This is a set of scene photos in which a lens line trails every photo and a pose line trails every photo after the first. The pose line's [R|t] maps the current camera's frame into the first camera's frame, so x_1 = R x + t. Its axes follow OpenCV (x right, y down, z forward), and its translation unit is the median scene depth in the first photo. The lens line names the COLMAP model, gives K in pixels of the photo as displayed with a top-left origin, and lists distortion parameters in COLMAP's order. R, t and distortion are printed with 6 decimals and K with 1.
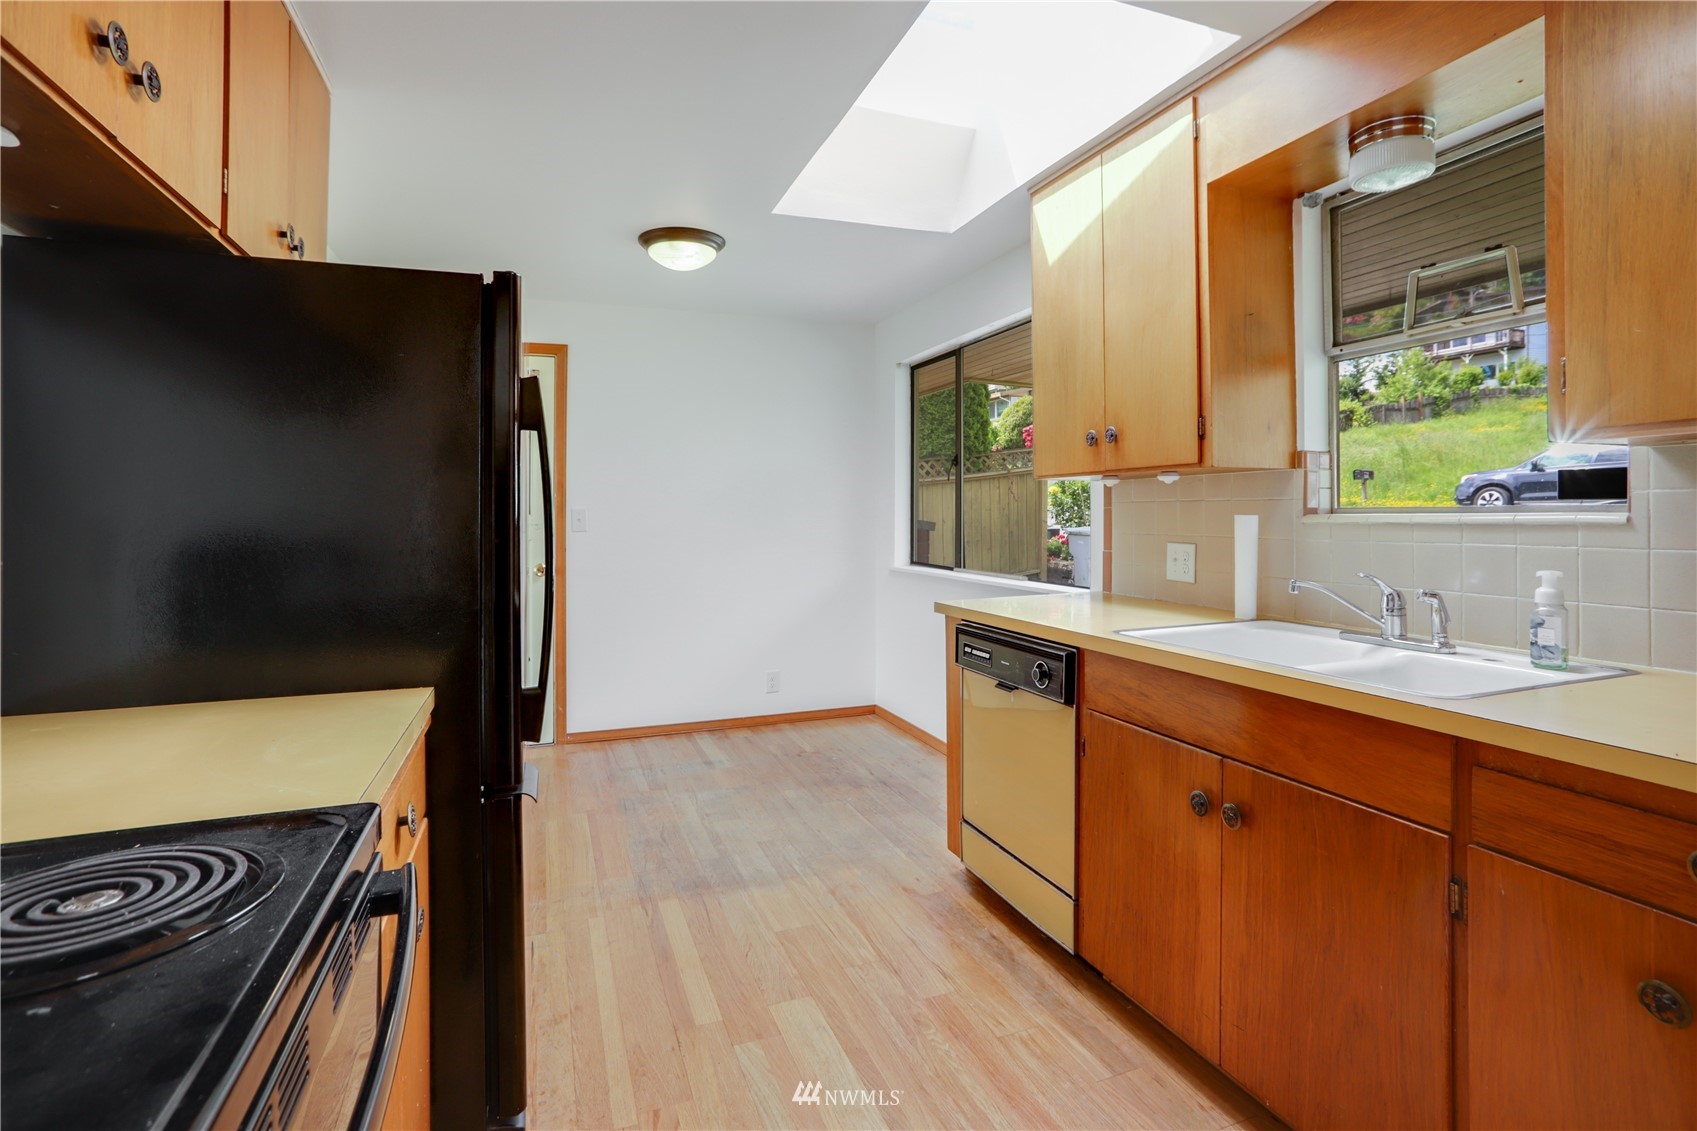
lens RADIAL K [[811.4, 0, 825.0], [0, 811.4, 504.5], [0, 0, 1]] dist [-0.040100, 0.015938]
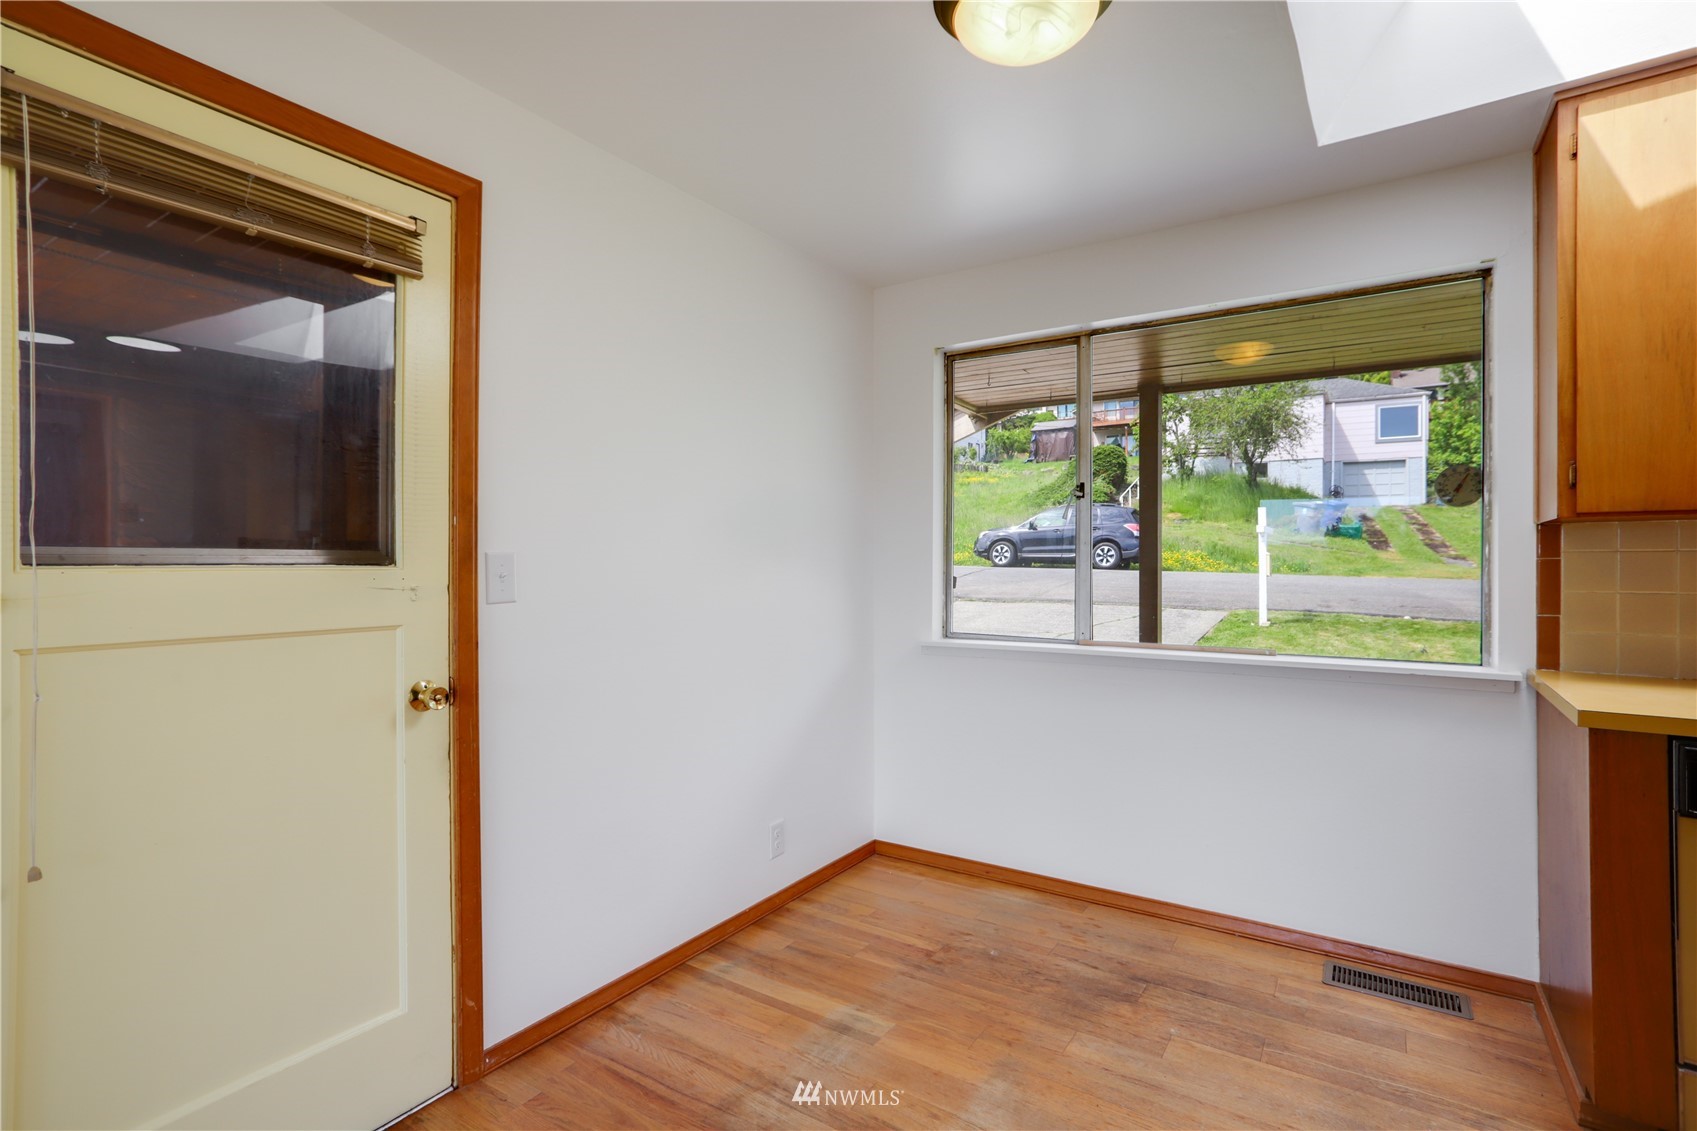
lens RADIAL K [[811.4, 0, 830.7], [0, 811.4, 557.5], [0, 0, 1]] dist [-0.040100, 0.015938]
pose [[0.803937, 0.006573, 0.594678, -0.396794], [-0.010705, 0.999937, 0.003419, 0.004942], [-0.594618, -0.009115, 0.803956, 0.492066]]
